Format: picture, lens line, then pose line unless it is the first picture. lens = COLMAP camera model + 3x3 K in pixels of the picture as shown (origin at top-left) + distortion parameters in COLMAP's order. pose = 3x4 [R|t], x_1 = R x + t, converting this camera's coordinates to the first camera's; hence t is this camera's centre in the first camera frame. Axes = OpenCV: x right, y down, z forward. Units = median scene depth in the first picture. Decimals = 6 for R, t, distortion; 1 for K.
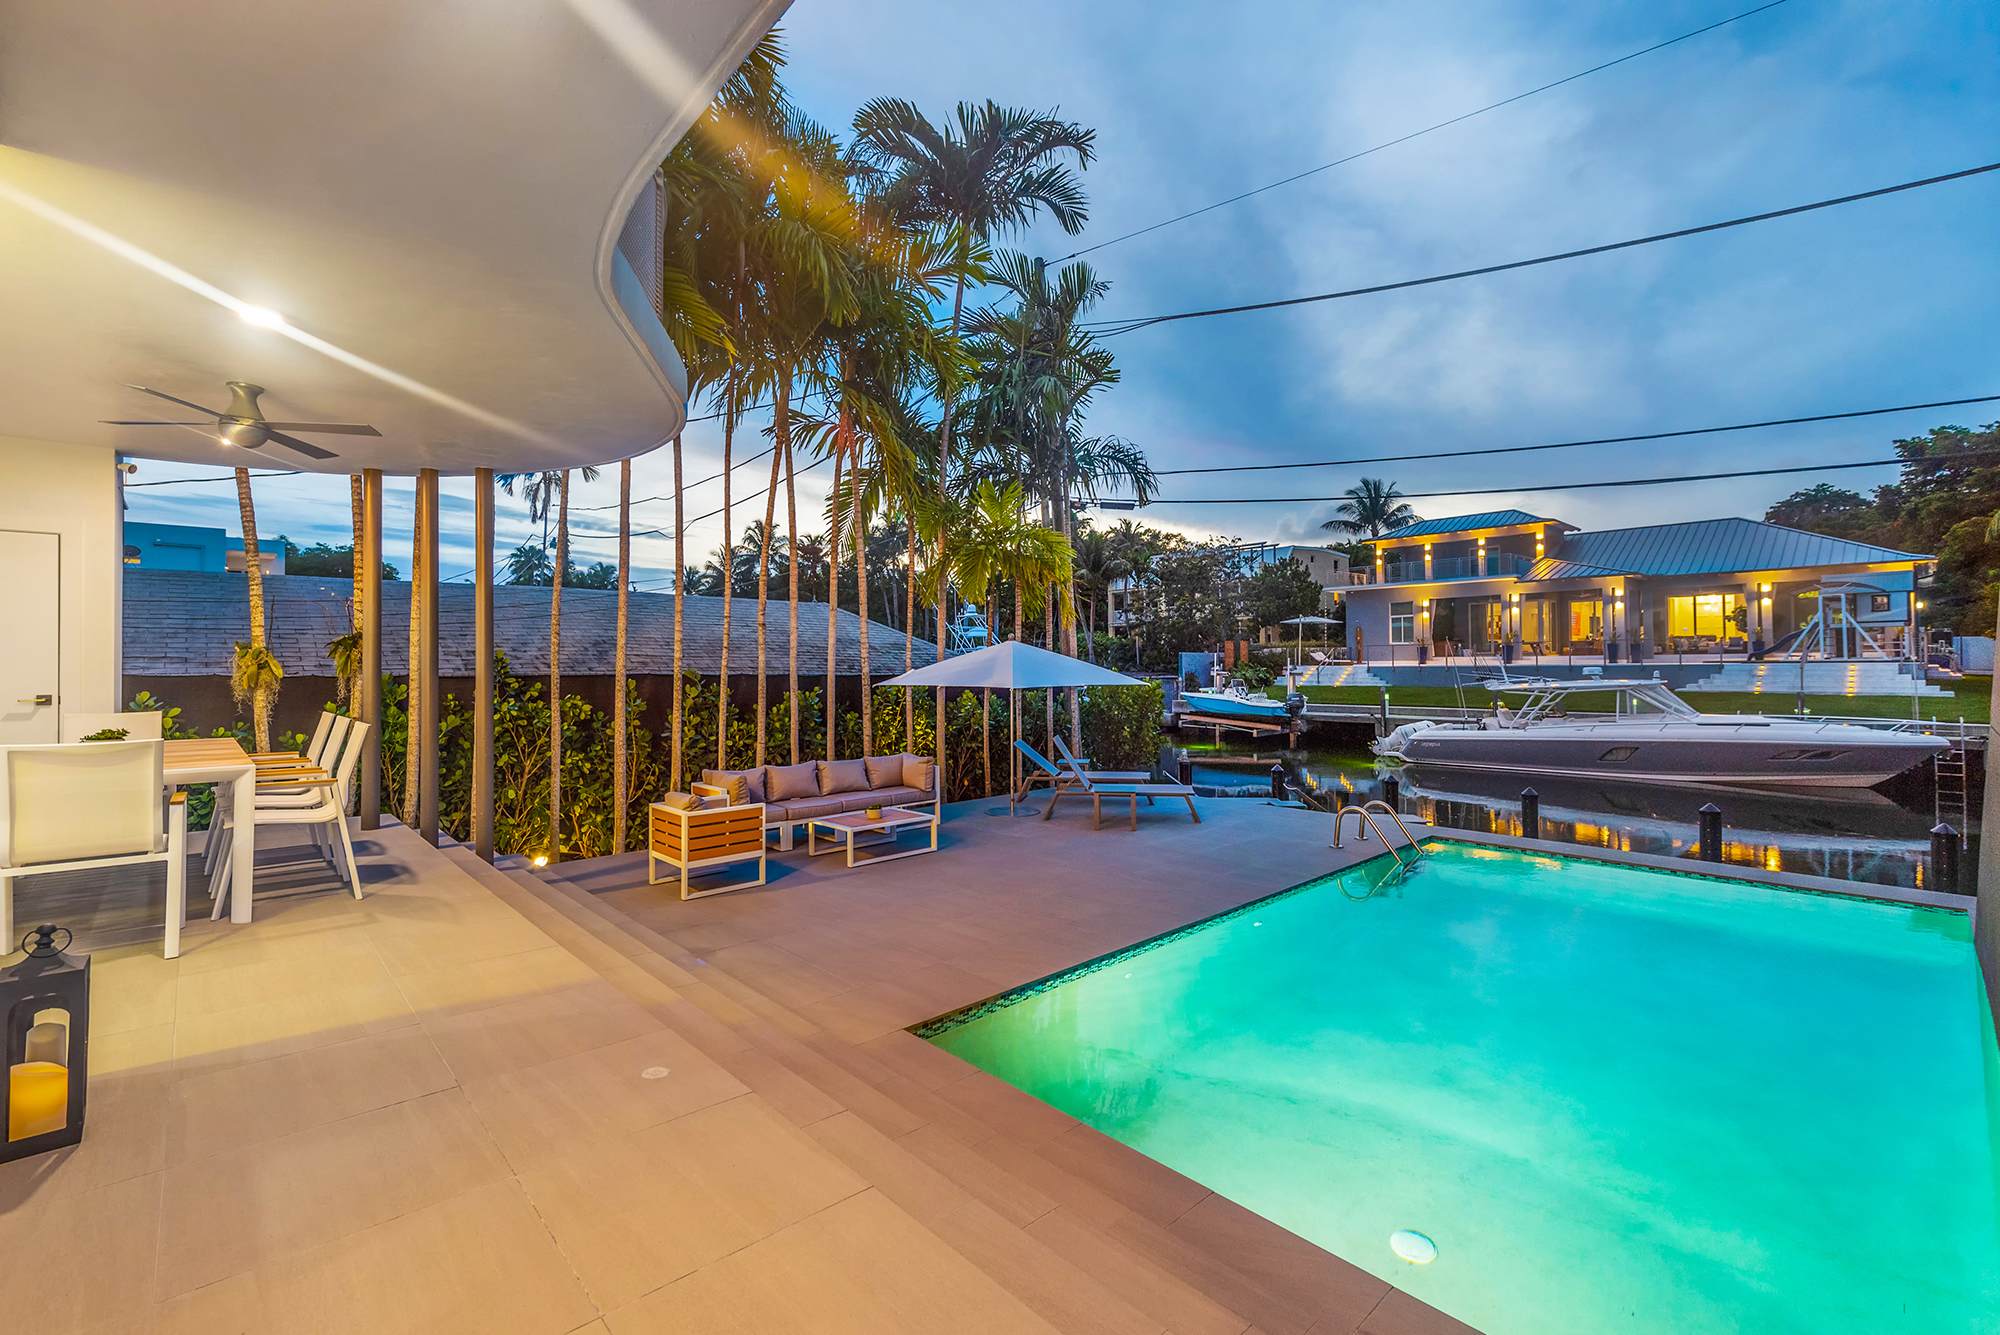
lens RADIAL K [[842.2, 0, 999.4], [0, 842.2, 656.8], [0, 0, 1]] dist [-0.000246, -0.000059]
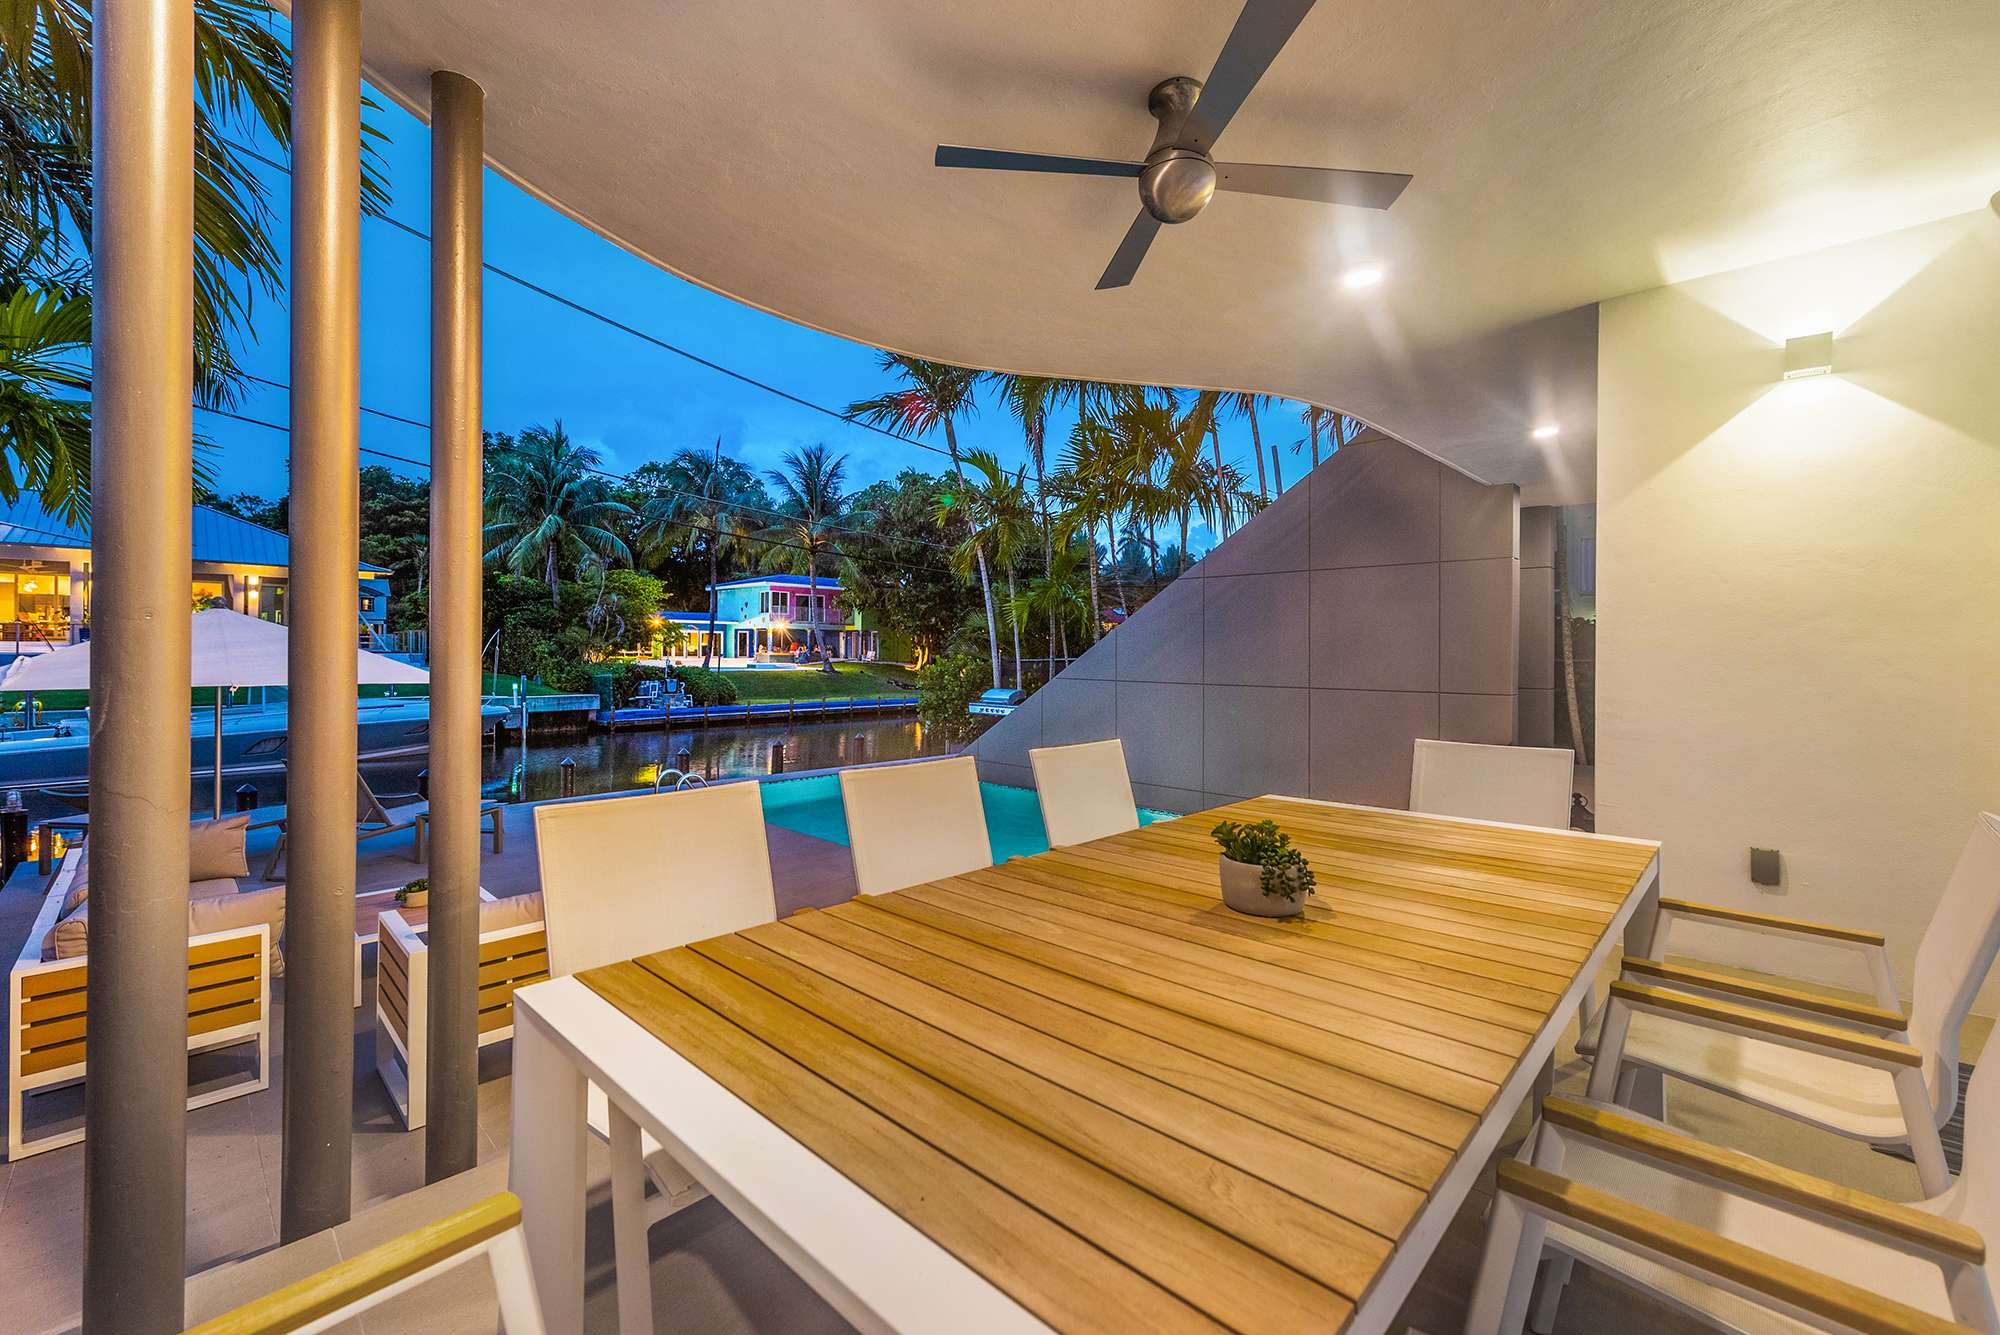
lens RADIAL K [[810.6, 0, 1008.9], [0, 810.6, 659.0], [0, 0, 1]] dist [0.003894, 0.000613]
pose [[-0.057351, 0.000111, 0.998354, -0.140316], [-0.016311, 0.999866, -0.001048, 0.001050], [-0.998221, -0.016344, -0.057342, 0.102486]]
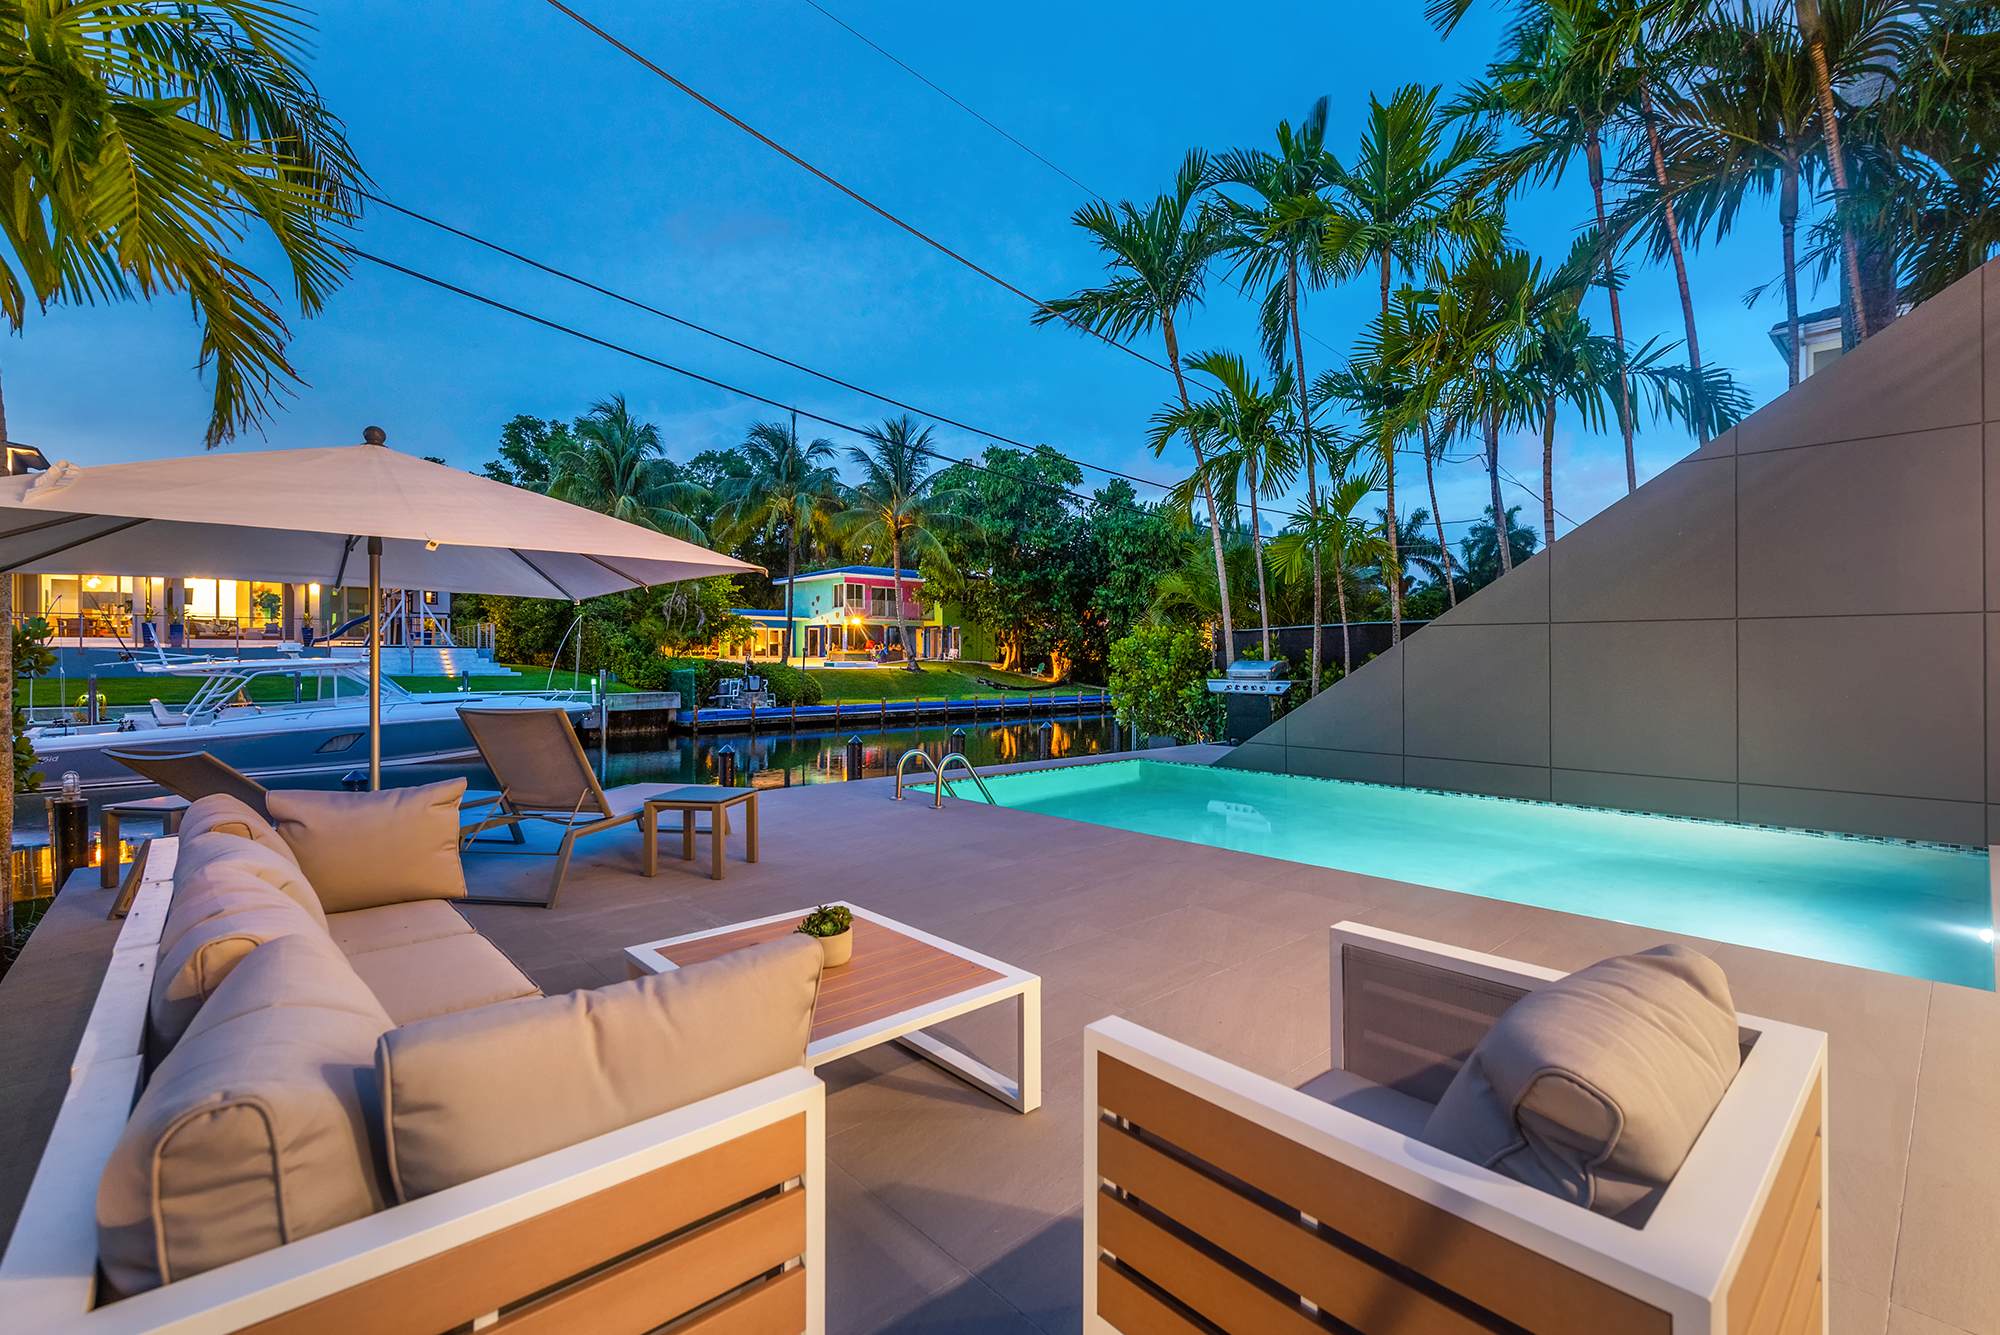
lens RADIAL K [[871.0, 0, 997.9], [0, 871.0, 664.7], [0, 0, 1]] dist [0.011639, -0.000209]
pose [[0.020781, 0.001790, 0.999782, -0.083396], [-0.009779, 0.999951, -0.001587, 0.015821], [-0.999736, -0.009744, 0.020798, 0.162165]]
